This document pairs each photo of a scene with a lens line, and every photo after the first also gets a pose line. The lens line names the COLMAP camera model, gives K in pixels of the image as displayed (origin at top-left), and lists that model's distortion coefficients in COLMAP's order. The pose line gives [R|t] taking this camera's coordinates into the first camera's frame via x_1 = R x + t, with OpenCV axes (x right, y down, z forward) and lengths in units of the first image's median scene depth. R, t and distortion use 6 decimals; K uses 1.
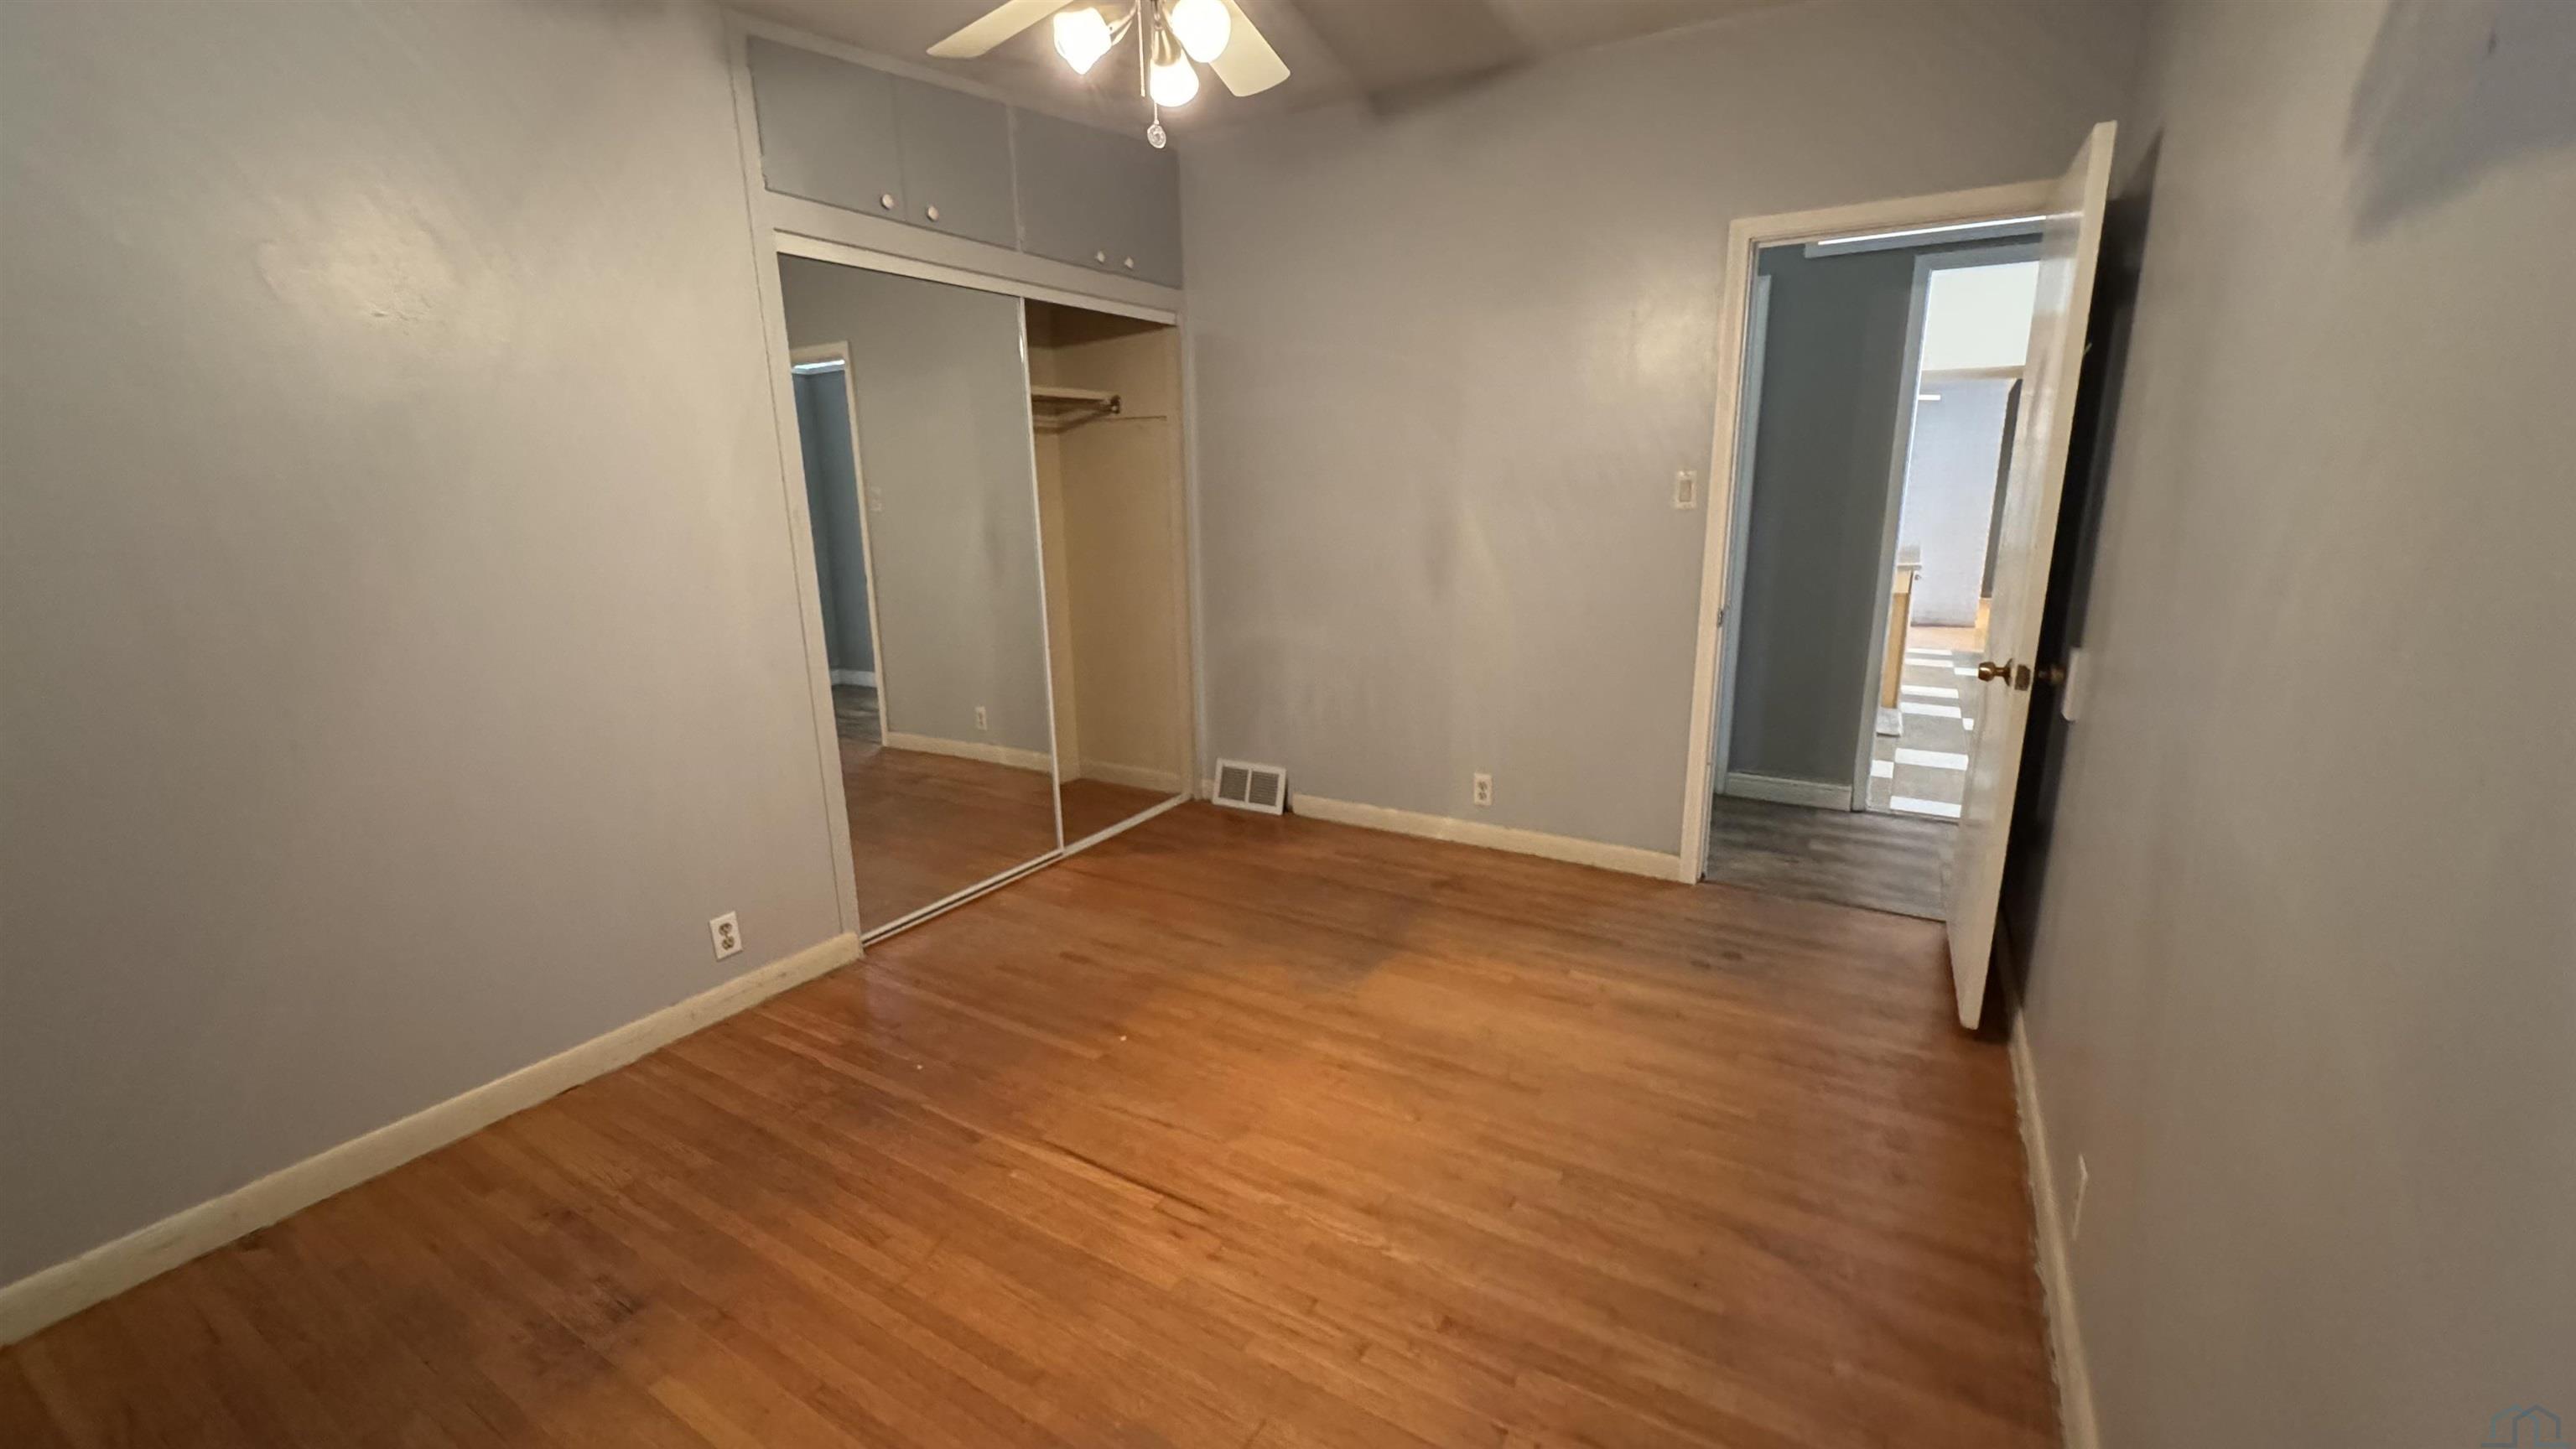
lens RADIAL K [[1022.0, 0, 1287.1], [0, 1022.0, 730.6], [0, 0, 1]] dist [0.002811, -0.000312]
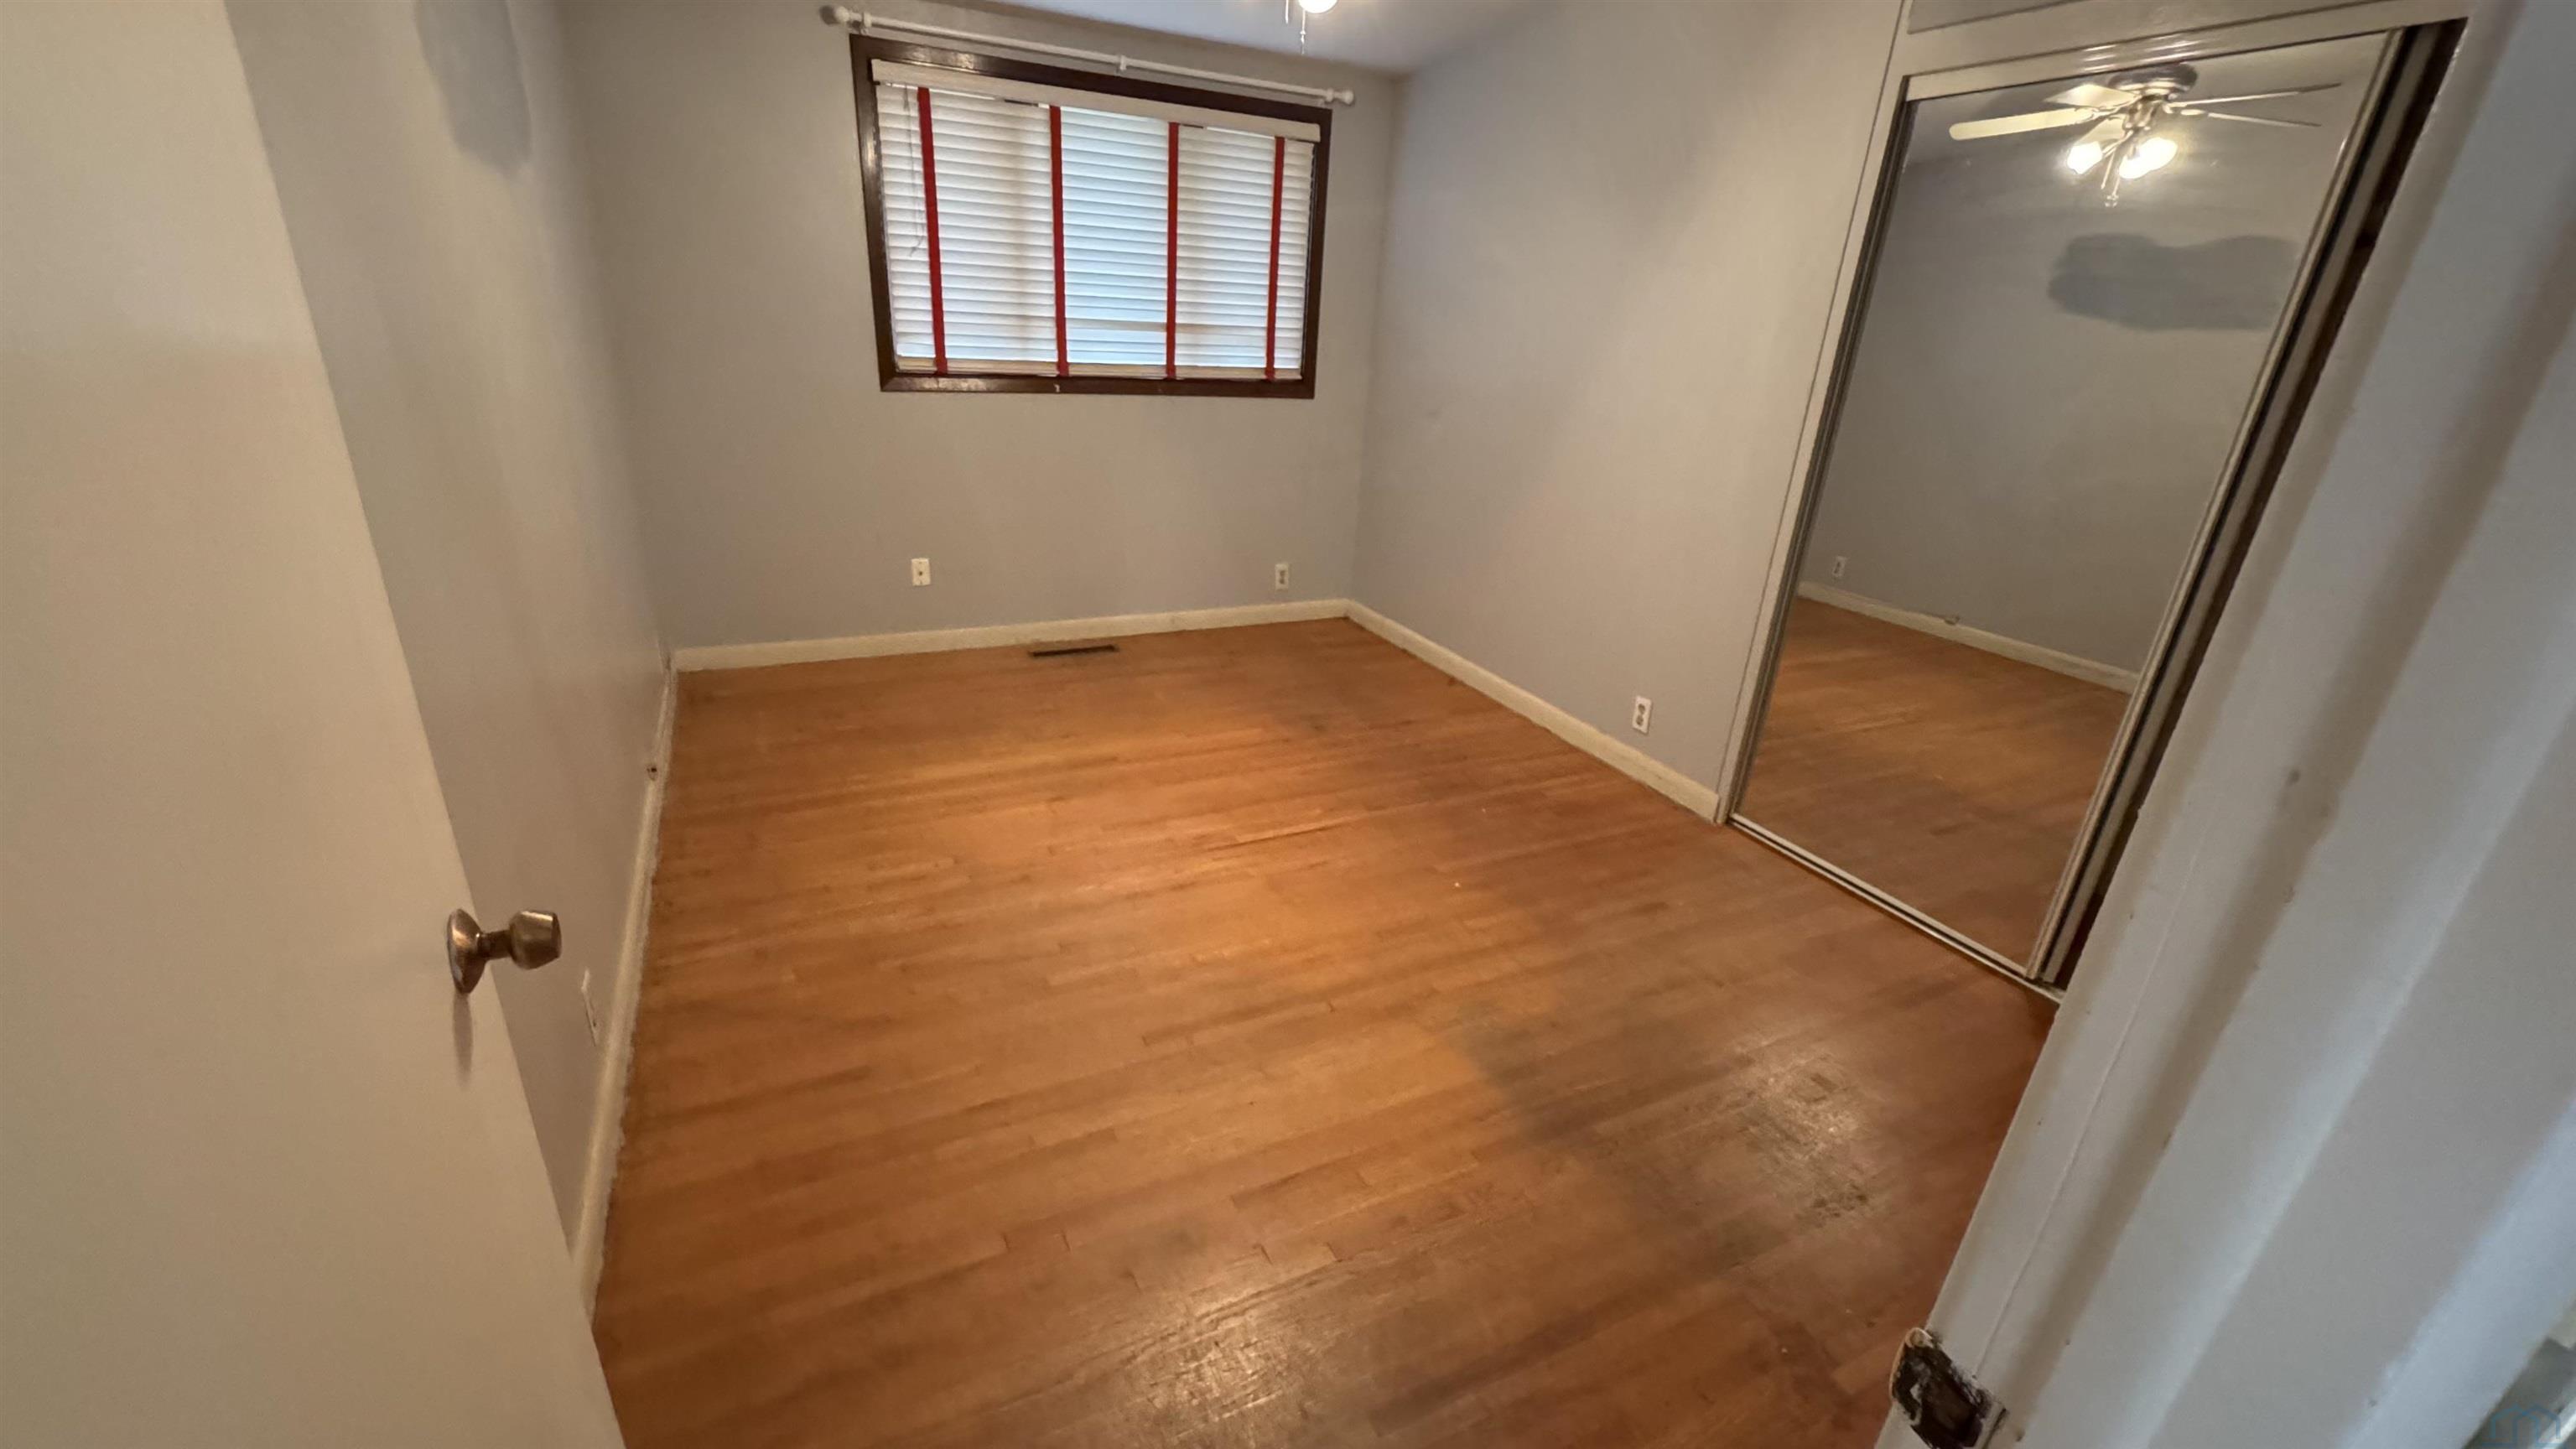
lens RADIAL K [[1022.0, 0, 1278.2], [0, 1022.0, 723.5], [0, 0, 1]] dist [0.002811, -0.000312]
pose [[-0.536240, 0.302063, -0.788165, 0.736293], [-0.250522, 0.834738, 0.490358, -0.316398], [0.806031, 0.460403, -0.371947, 1.186815]]
